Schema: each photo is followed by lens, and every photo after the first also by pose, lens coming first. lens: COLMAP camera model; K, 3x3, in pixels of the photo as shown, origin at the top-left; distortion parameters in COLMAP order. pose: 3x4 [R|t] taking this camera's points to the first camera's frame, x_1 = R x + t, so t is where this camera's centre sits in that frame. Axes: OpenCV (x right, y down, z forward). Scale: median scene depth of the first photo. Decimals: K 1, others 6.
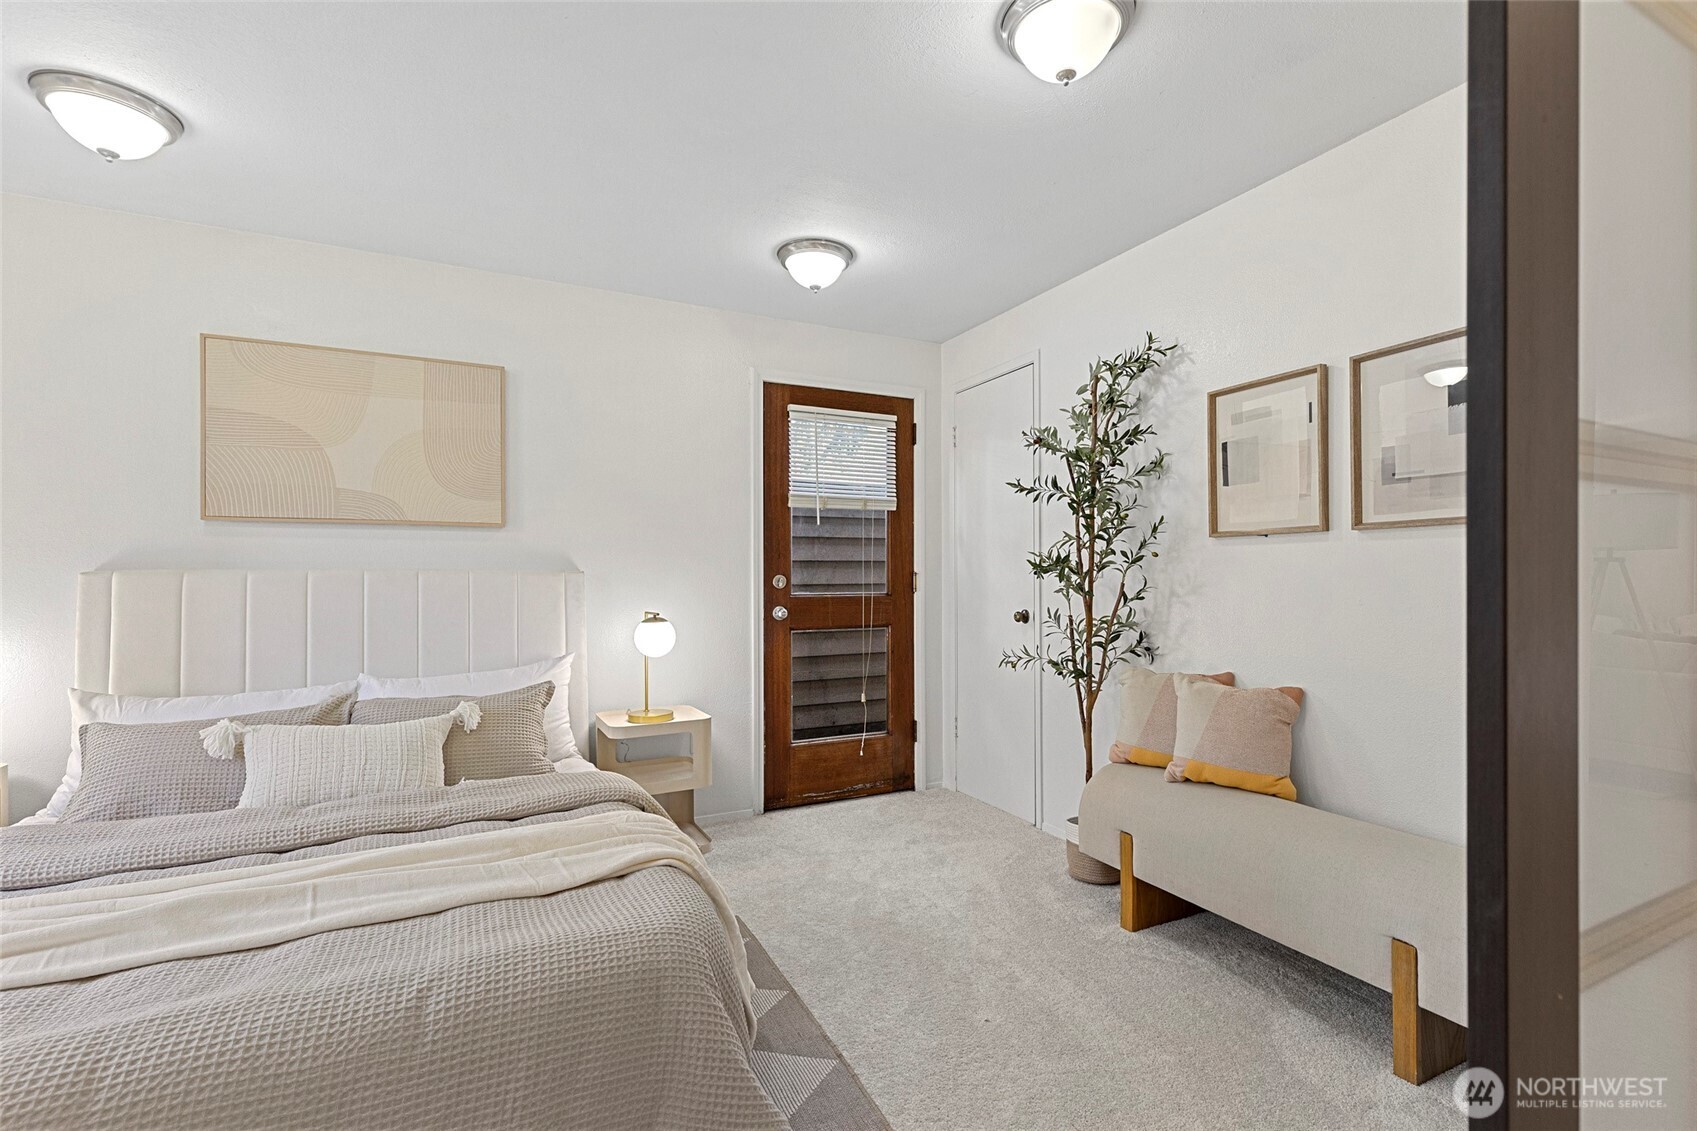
lens RADIAL K [[774.4, 0, 874.4], [0, 774.4, 576.9], [0, 0, 1]] dist [0.013473, -0.002386]
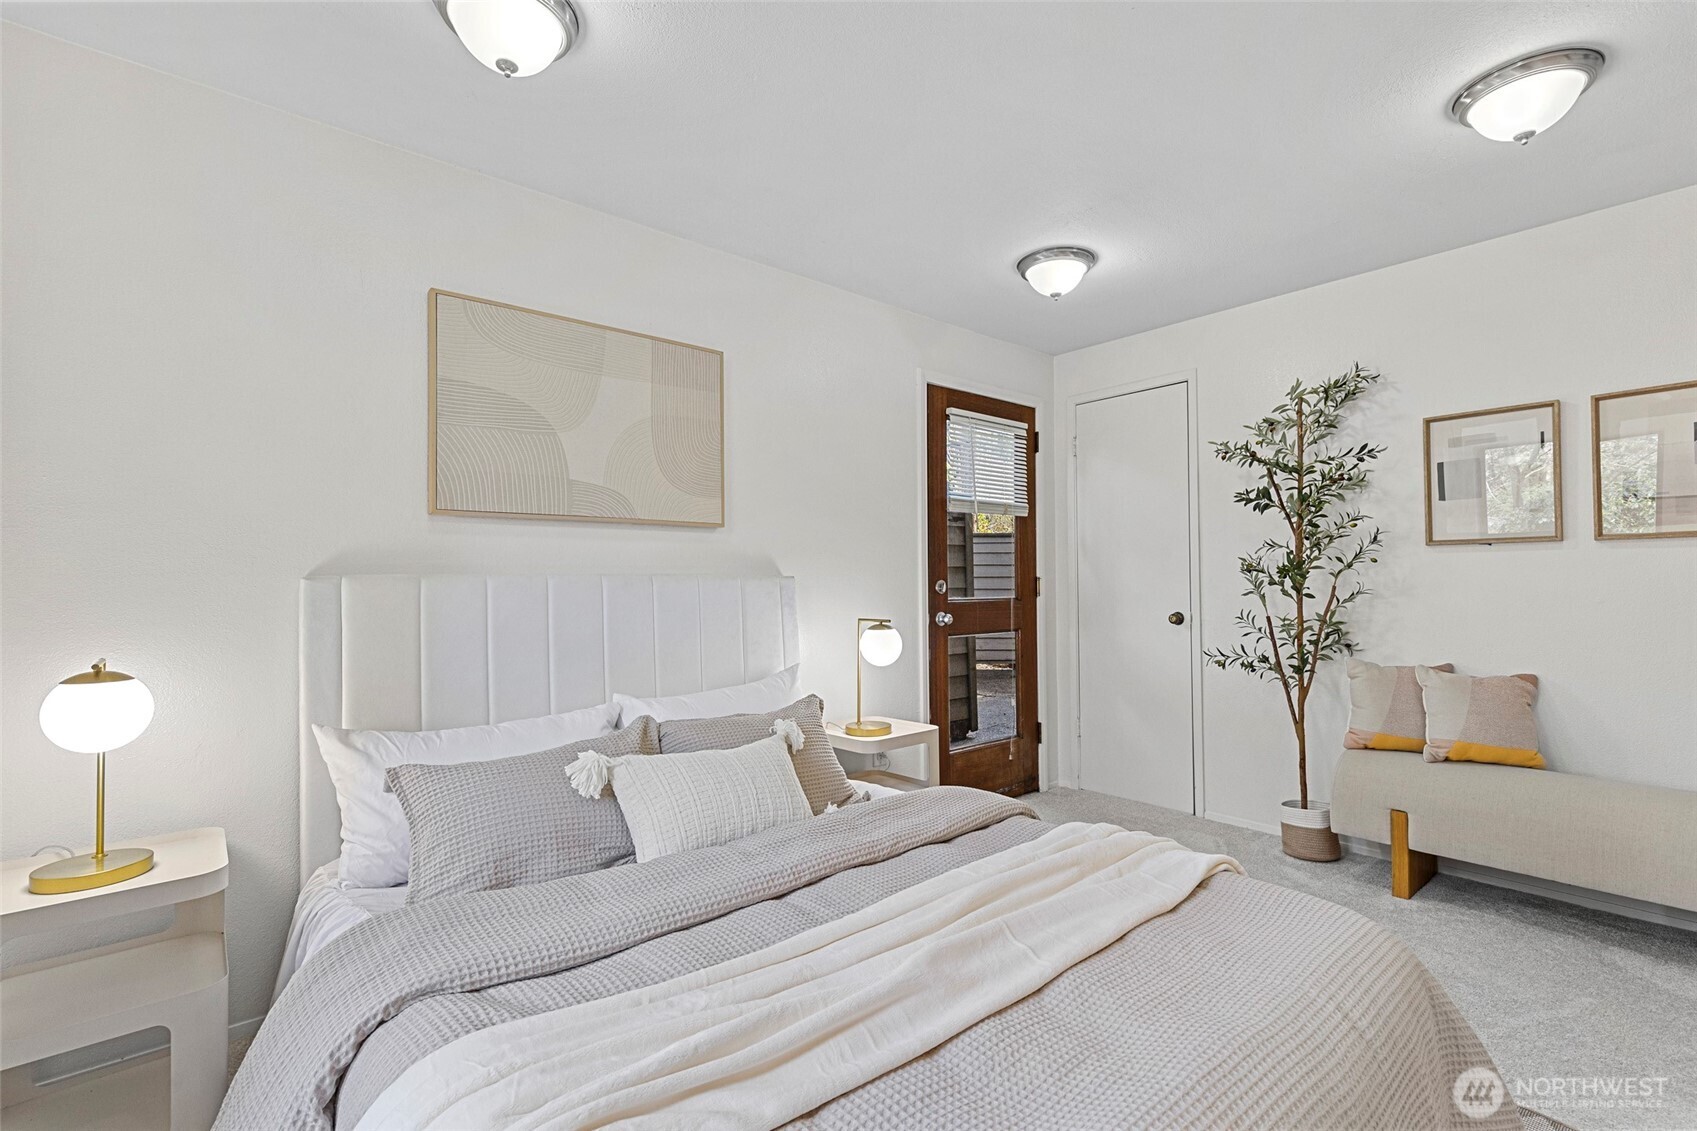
lens RADIAL K [[774.4, 0, 885.9], [0, 774.4, 573.9], [0, 0, 1]] dist [0.013473, -0.002386]
pose [[0.968718, -0.000422, 0.248163, -0.557764], [0.003498, 0.999922, -0.011953, 0.001627], [-0.248139, 0.012447, 0.968645, 0.082864]]
